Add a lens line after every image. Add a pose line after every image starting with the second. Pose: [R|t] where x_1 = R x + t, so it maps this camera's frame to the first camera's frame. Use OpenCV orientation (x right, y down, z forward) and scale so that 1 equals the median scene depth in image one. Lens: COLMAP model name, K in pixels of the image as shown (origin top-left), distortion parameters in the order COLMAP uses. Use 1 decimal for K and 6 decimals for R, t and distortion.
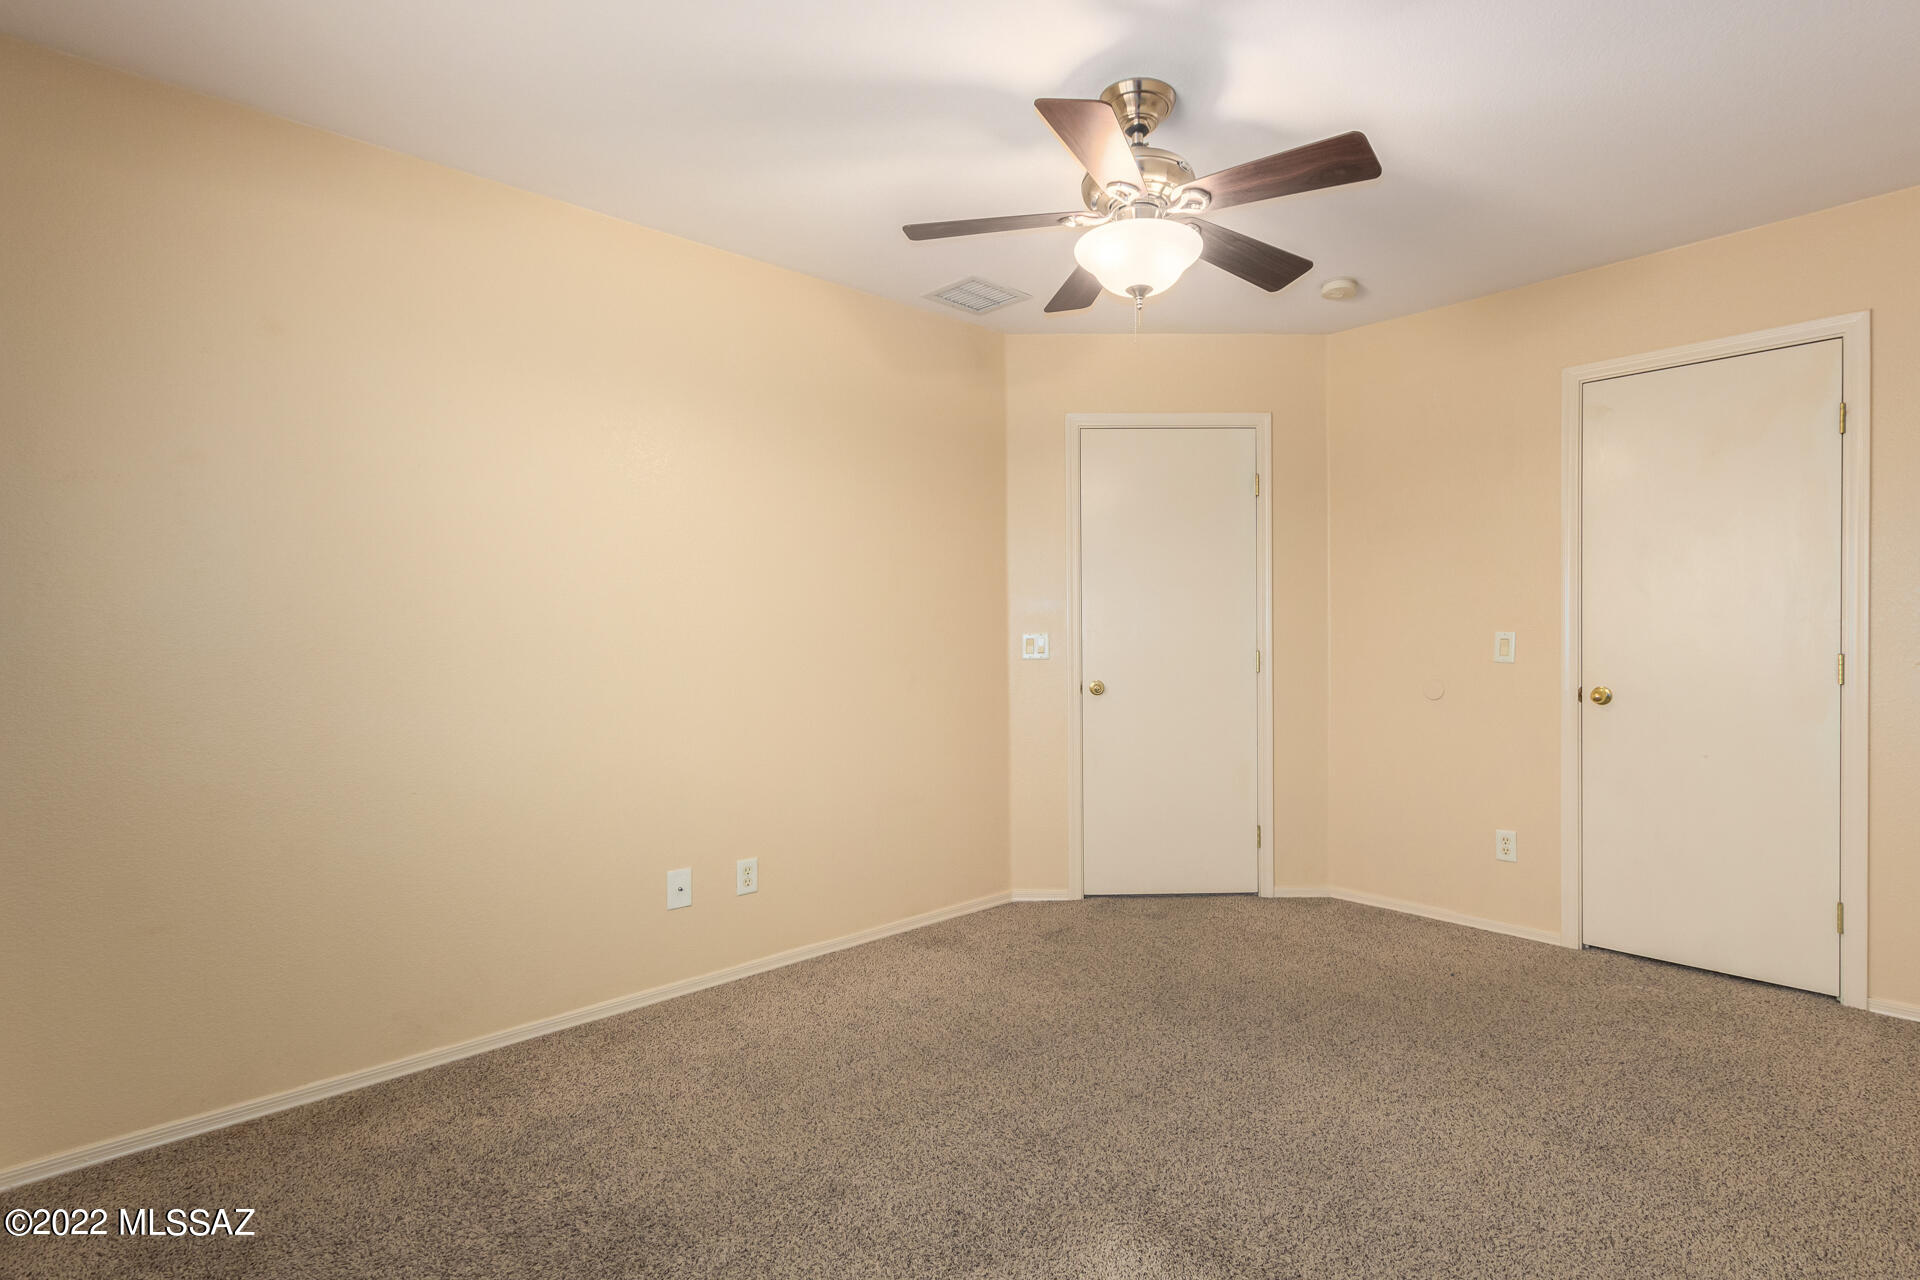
lens RADIAL K [[875.0, 0, 968.2], [0, 875.0, 645.6], [0, 0, 1]] dist [0.001136, -0.000173]
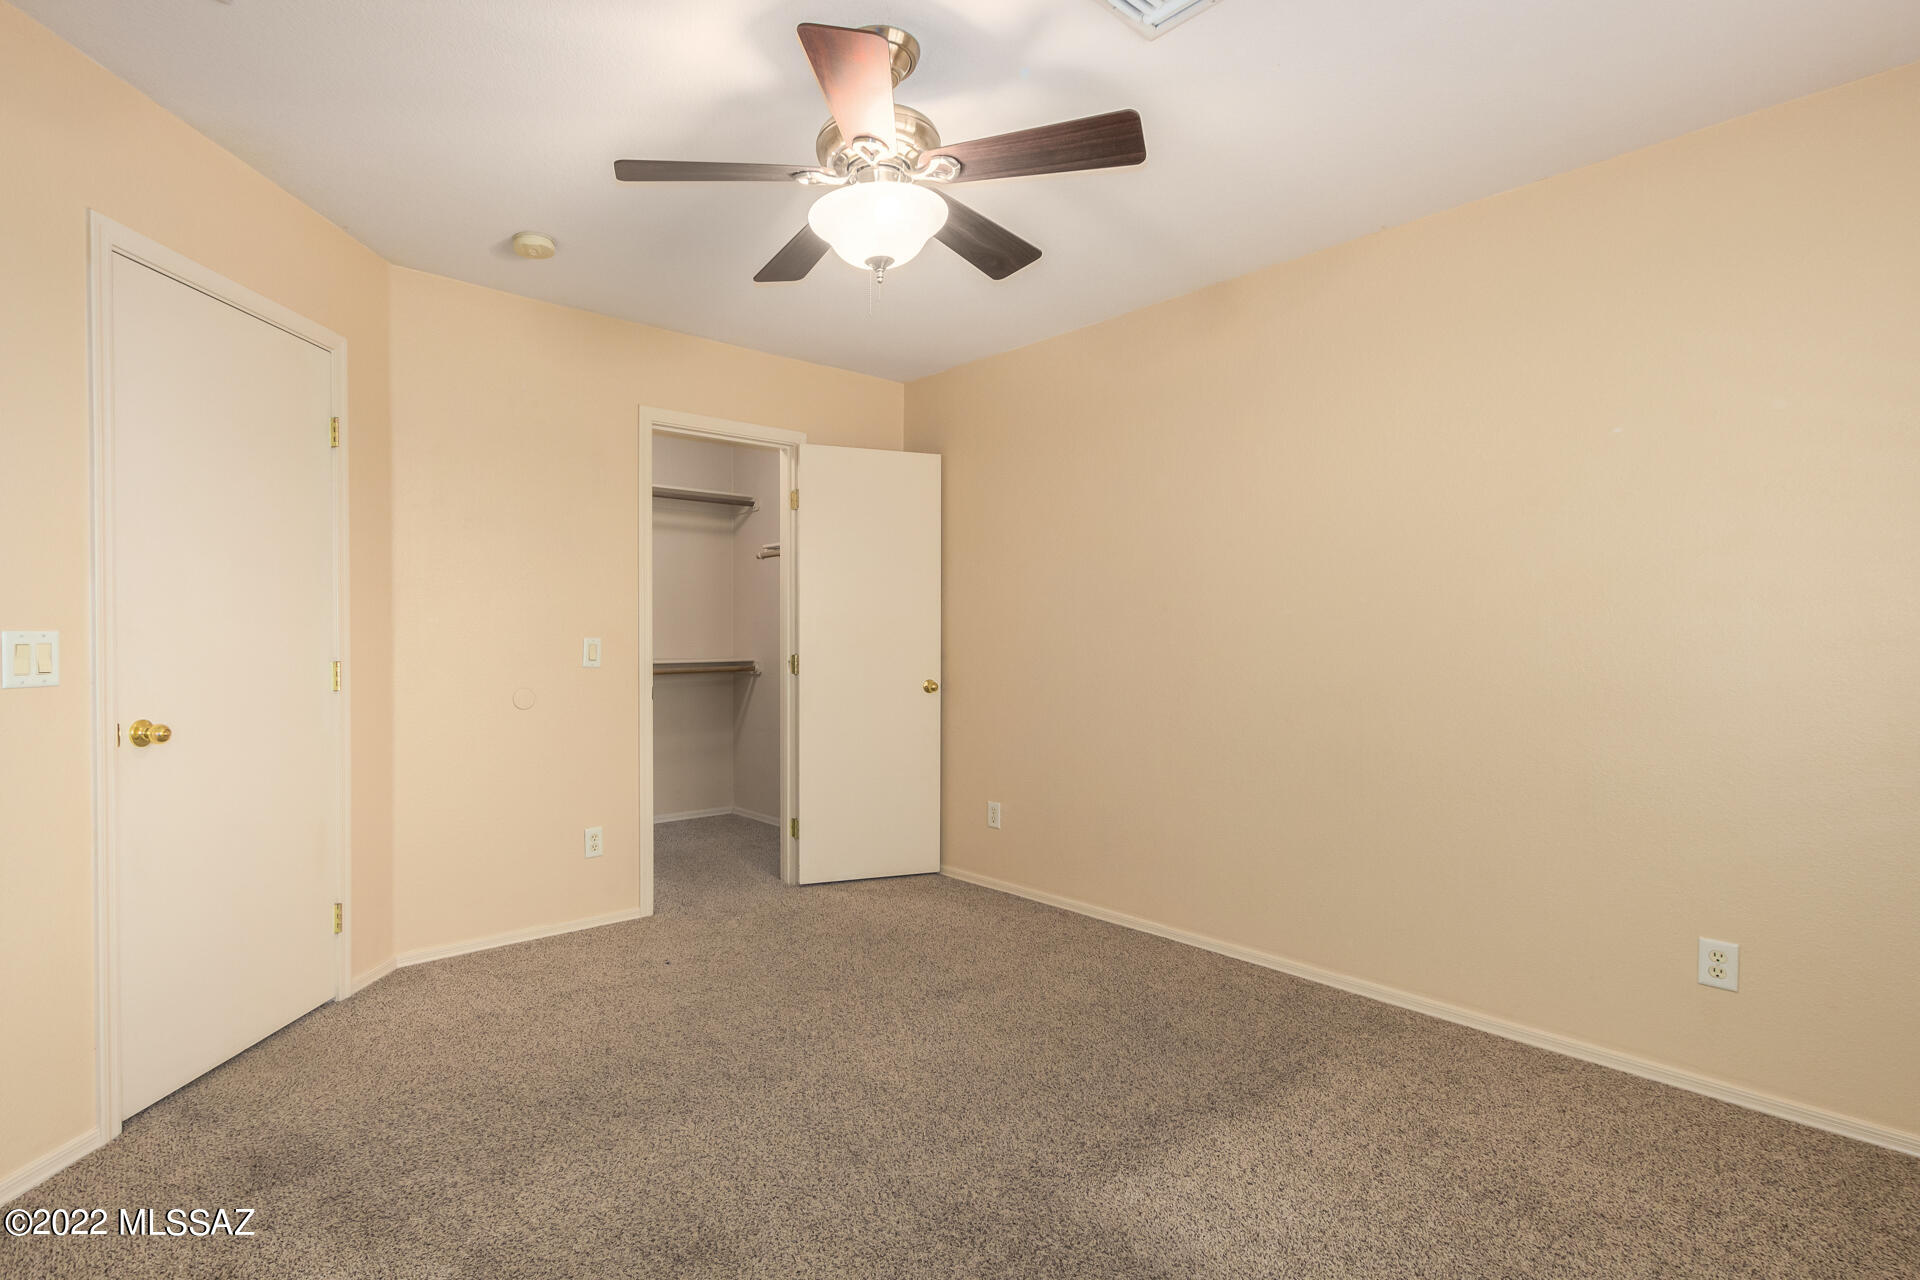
lens RADIAL K [[895.4, 0, 971.5], [0, 895.4, 642.8], [0, 0, 1]] dist [0.002311, 0.000045]
pose [[0.045587, 0.000347, 0.998960, -0.400869], [0.005595, 0.999984, -0.000603, -0.006298], [-0.998945, 0.005616, 0.045584, 0.460003]]
